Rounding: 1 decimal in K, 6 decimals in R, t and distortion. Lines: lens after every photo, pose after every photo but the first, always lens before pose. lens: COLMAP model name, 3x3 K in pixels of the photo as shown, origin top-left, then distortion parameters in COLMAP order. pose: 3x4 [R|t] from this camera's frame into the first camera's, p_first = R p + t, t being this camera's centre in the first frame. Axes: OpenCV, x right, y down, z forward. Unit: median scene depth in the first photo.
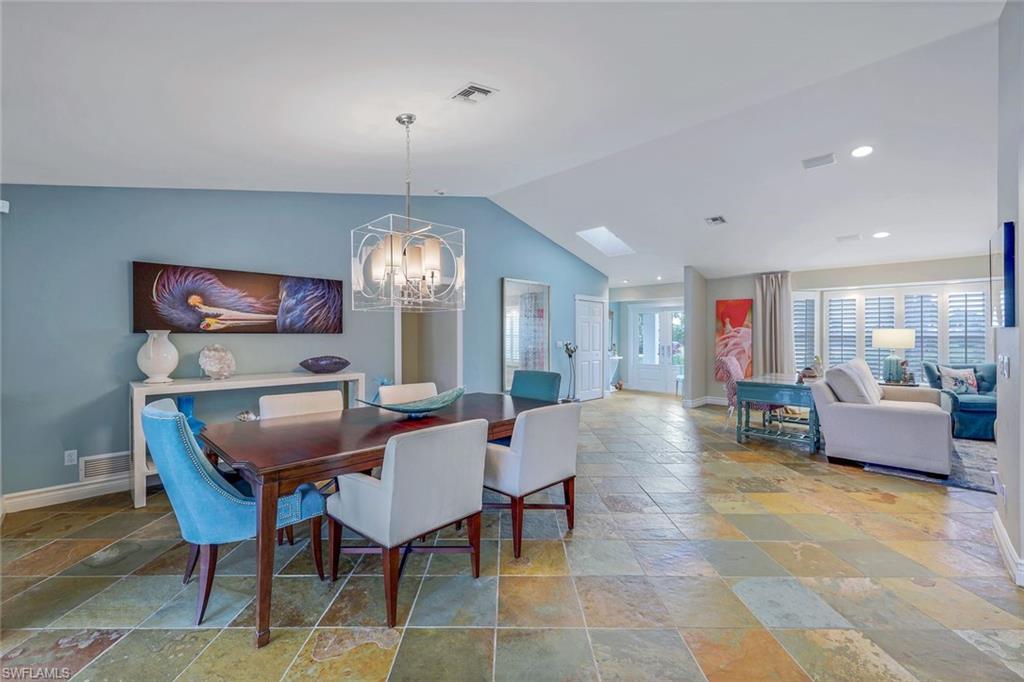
lens RADIAL K [[416.0, 0, 511.2], [0, 416.0, 336.5], [0, 0, 1]] dist [-0.001901, 0.001251]
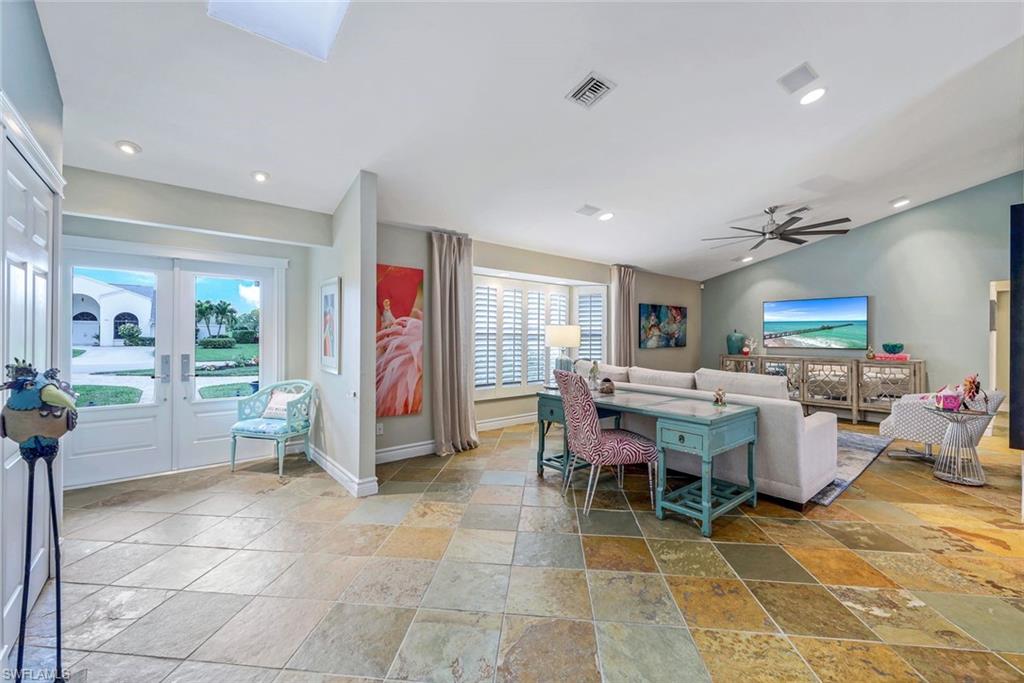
lens RADIAL K [[416.0, 0, 509.0], [0, 416.0, 332.0], [0, 0, 1]] dist [-0.001901, 0.001251]
pose [[0.106026, 0.011506, 0.994297, 0.009450], [-0.000604, 0.999934, -0.011507, 0.008325], [-0.994363, 0.000620, 0.106025, 1.442941]]
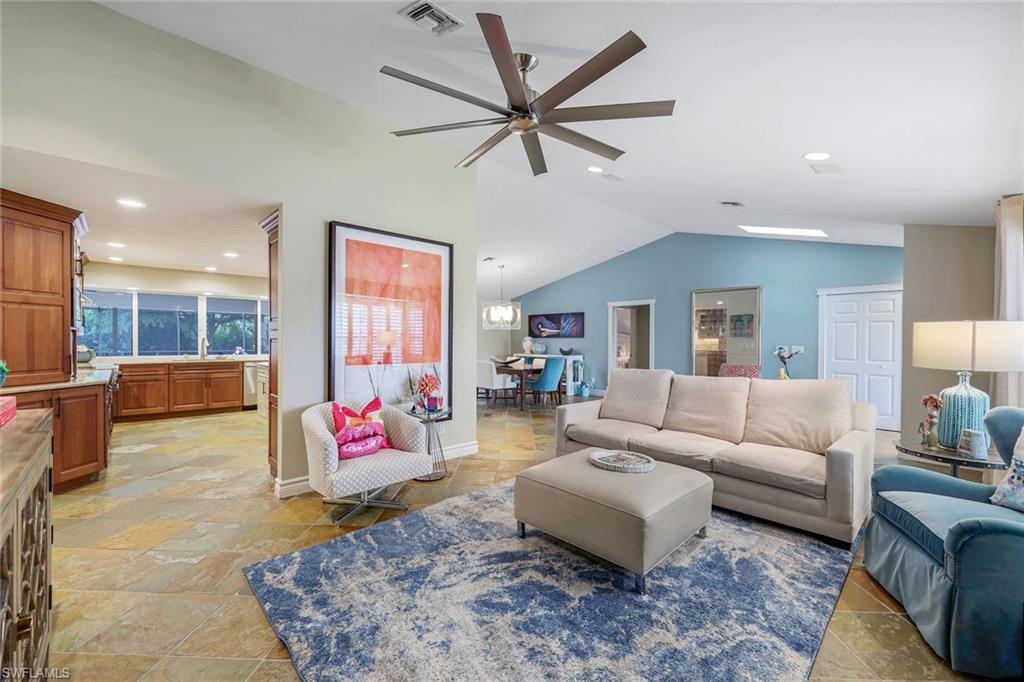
lens RADIAL K [[416.0, 0, 508.2], [0, 416.0, 340.4], [0, 0, 1]] dist [-0.001901, 0.001251]
pose [[-0.038293, 0.001711, -0.999265, 1.900548], [-0.010352, 0.999944, 0.002109, 0.006832], [0.999213, 0.010425, -0.038273, 0.799369]]
